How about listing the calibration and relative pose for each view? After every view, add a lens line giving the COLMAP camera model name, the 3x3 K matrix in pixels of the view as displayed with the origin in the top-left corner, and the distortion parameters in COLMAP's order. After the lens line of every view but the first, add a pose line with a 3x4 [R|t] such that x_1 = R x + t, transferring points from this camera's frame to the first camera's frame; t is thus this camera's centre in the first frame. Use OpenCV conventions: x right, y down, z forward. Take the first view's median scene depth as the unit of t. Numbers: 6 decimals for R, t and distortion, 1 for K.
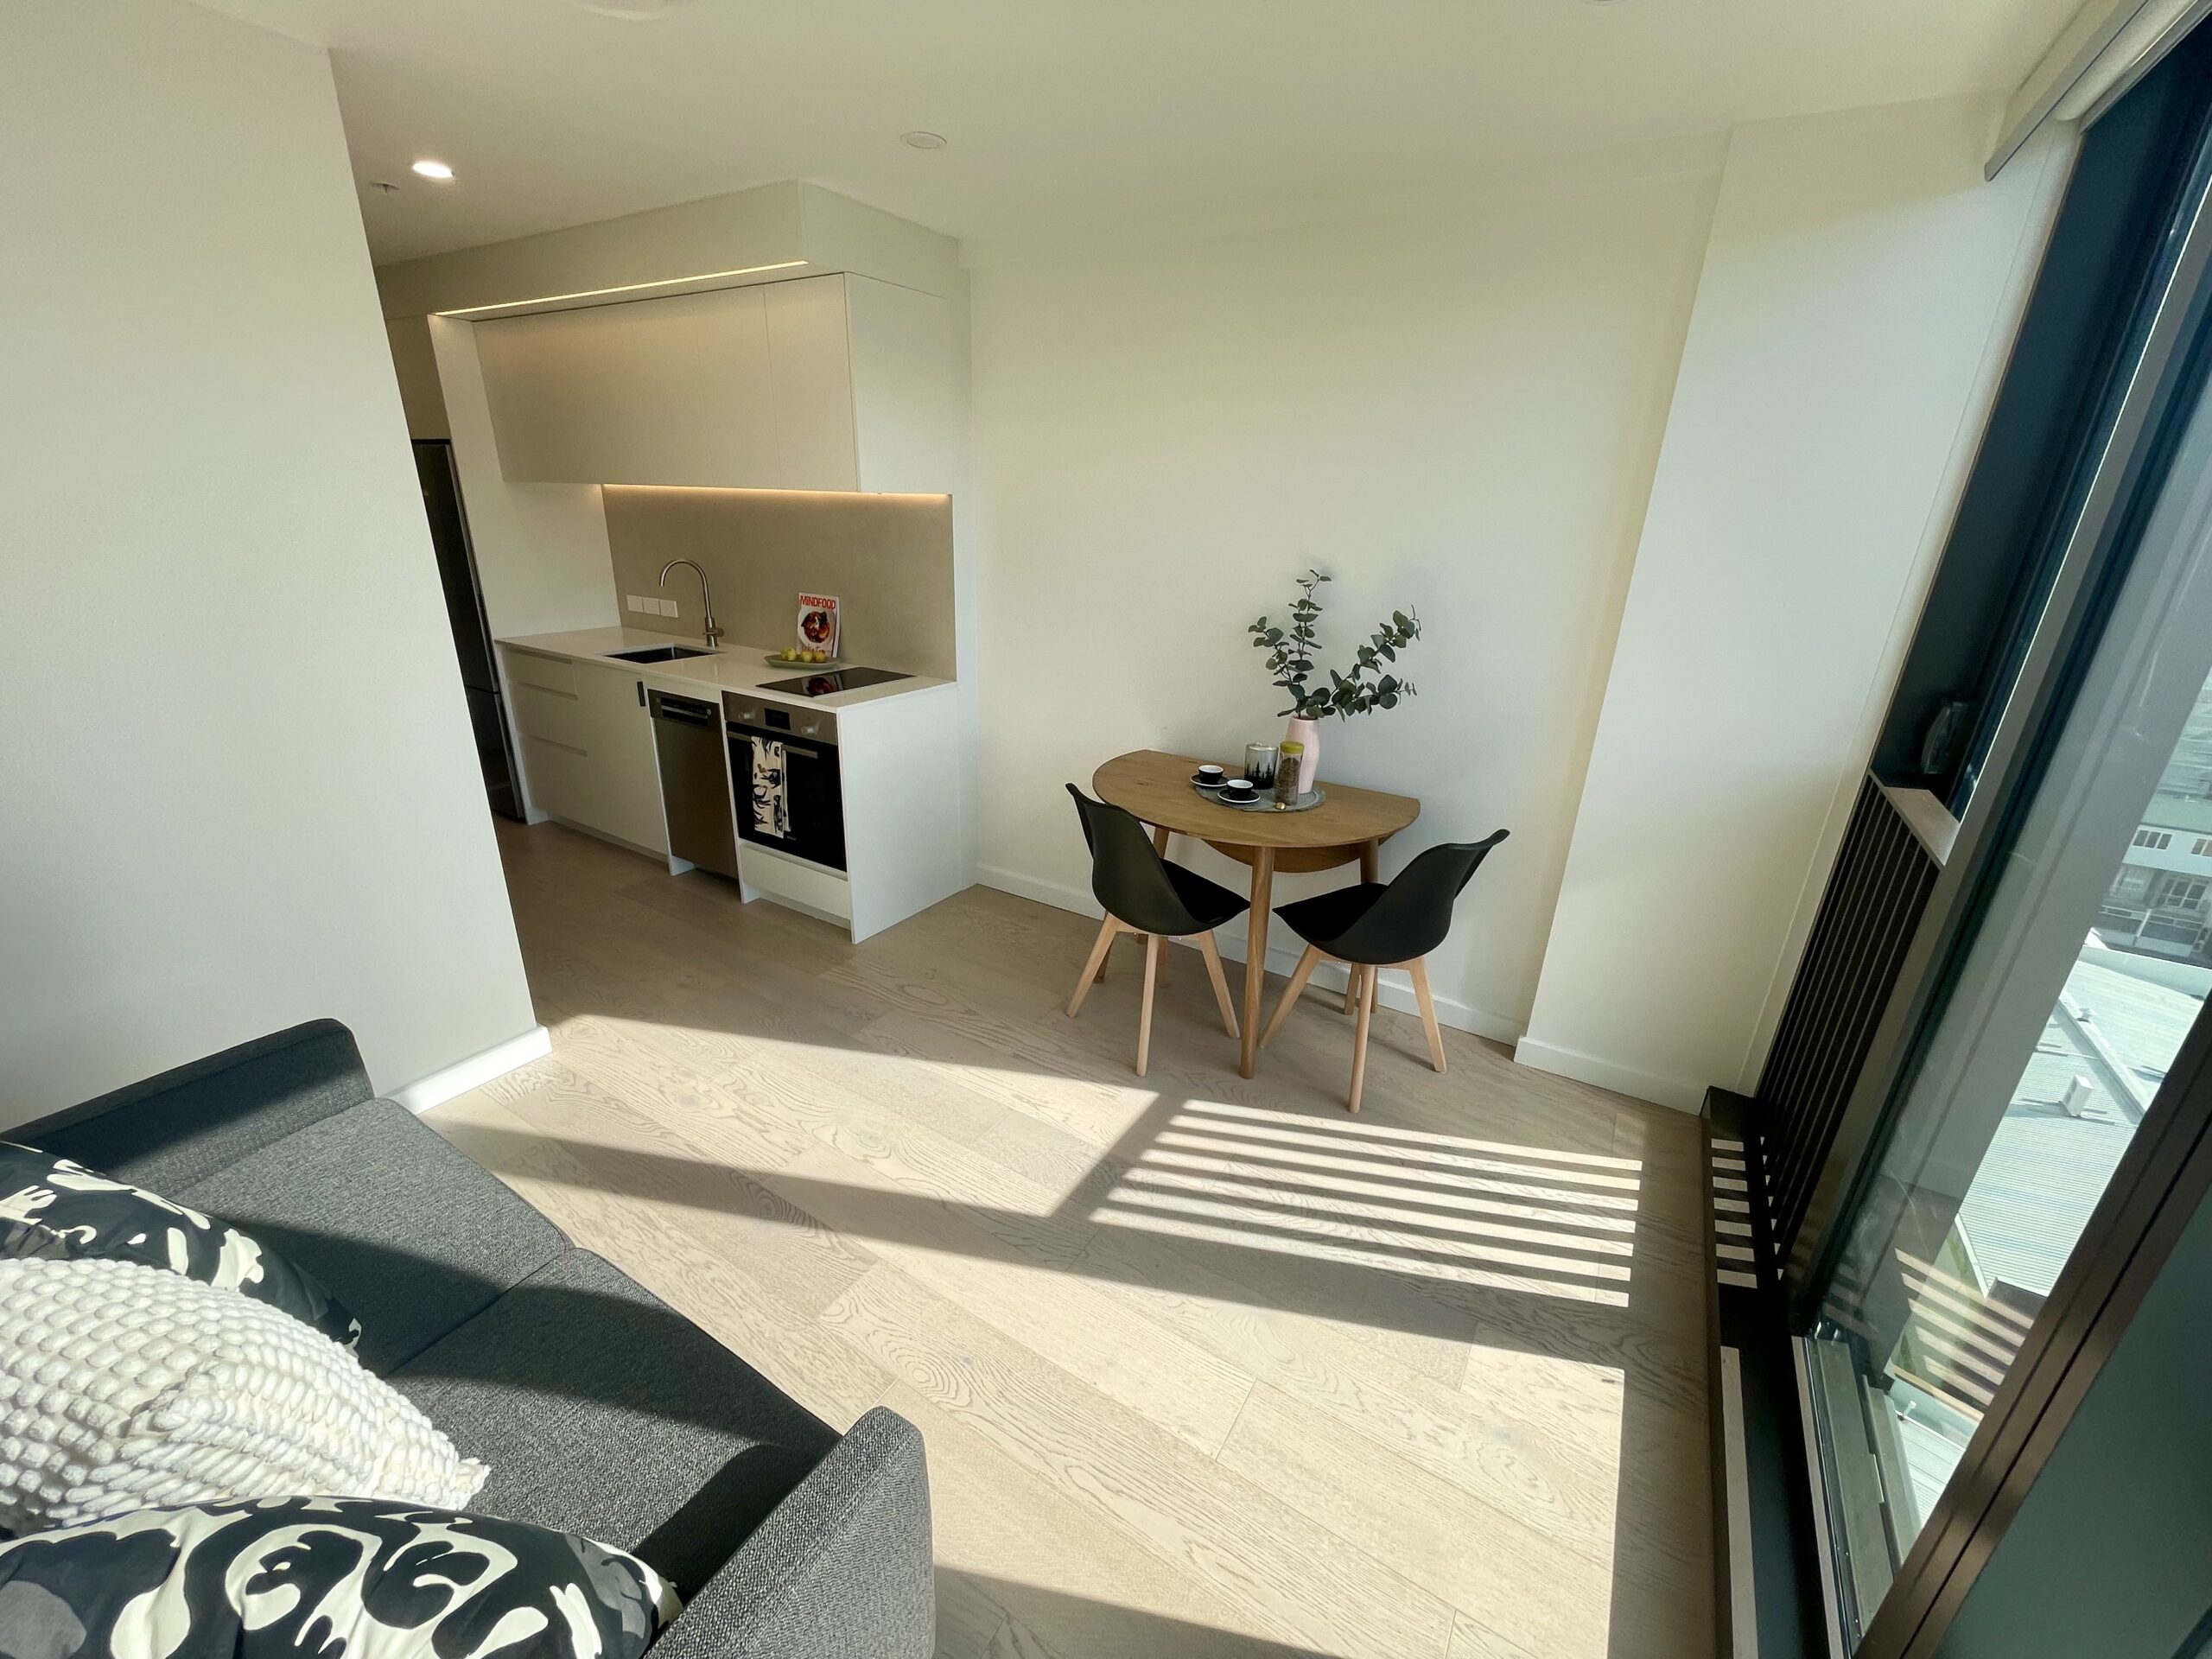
lens RADIAL K [[893.7, 0, 1096.3], [0, 893.7, 839.7], [0, 0, 1]] dist [0.000056, -0.001095]
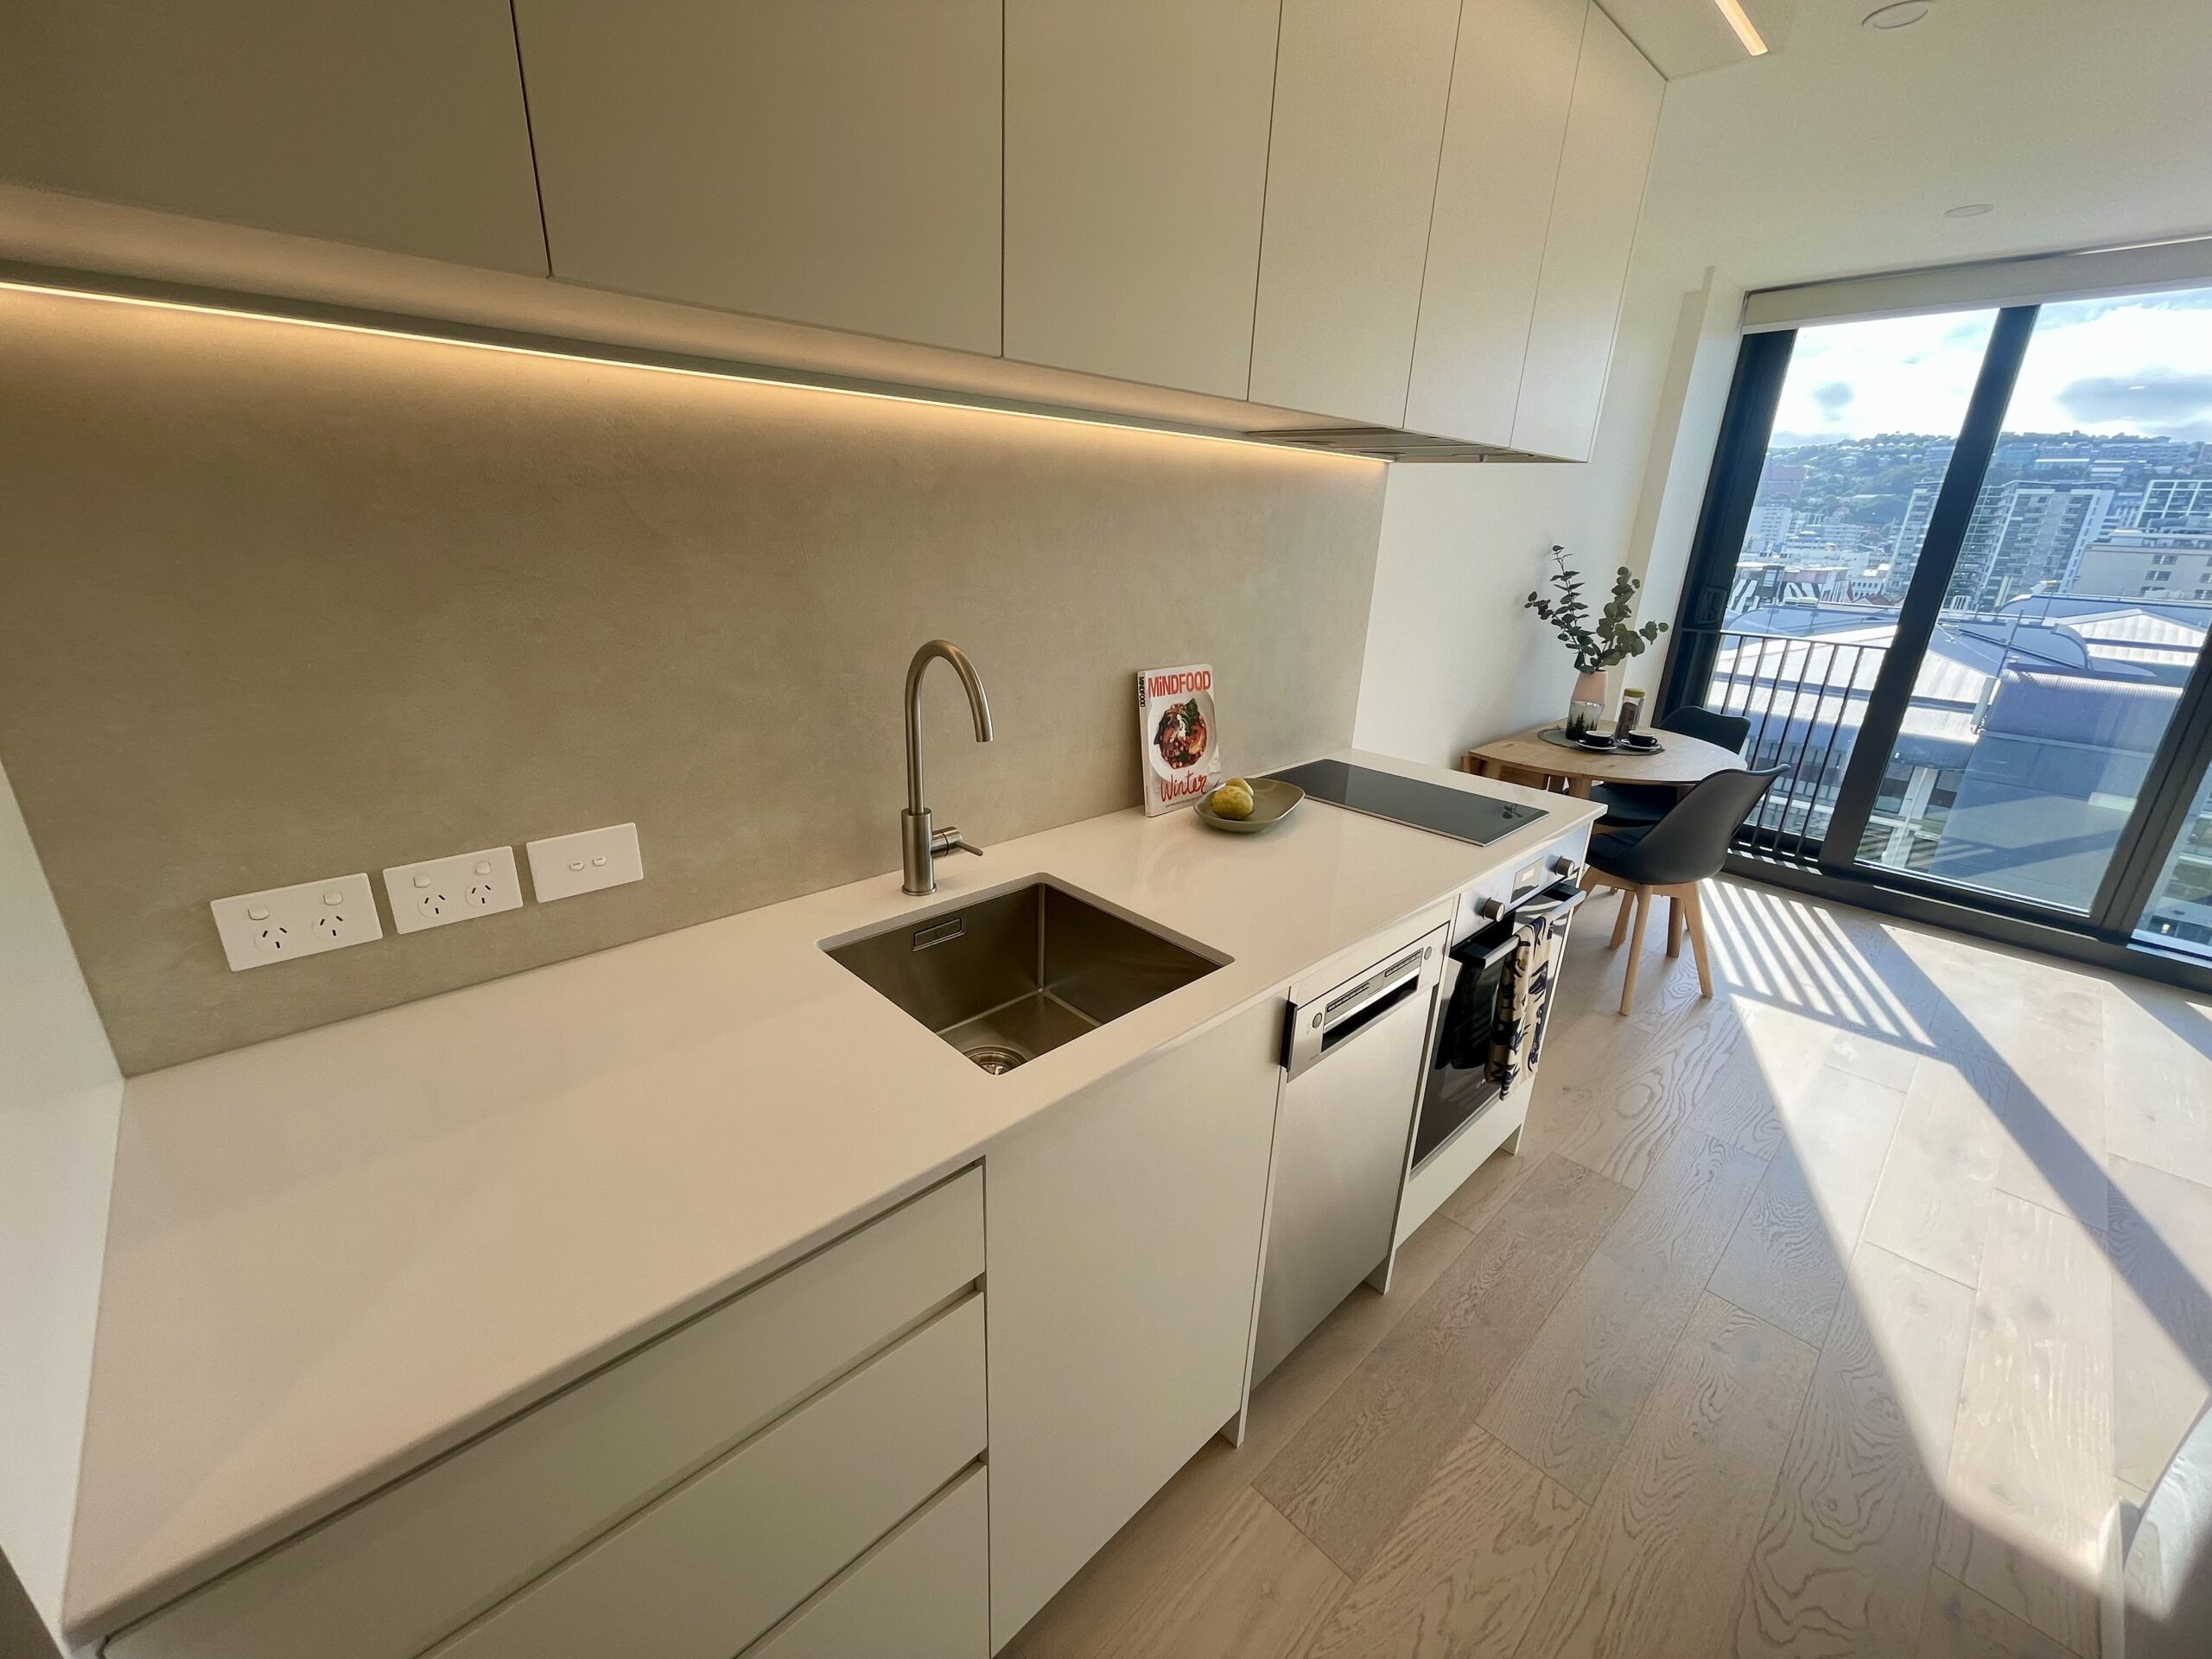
lens RADIAL K [[893.7, 0, 1095.0], [0, 893.7, 834.9], [0, 0, 1]] dist [0.000056, -0.001095]
pose [[0.248217, -0.346177, 0.904737, -0.999336], [0.324716, 0.909665, 0.258976, -0.425856], [-0.912660, 0.229500, 0.338203, 1.166898]]
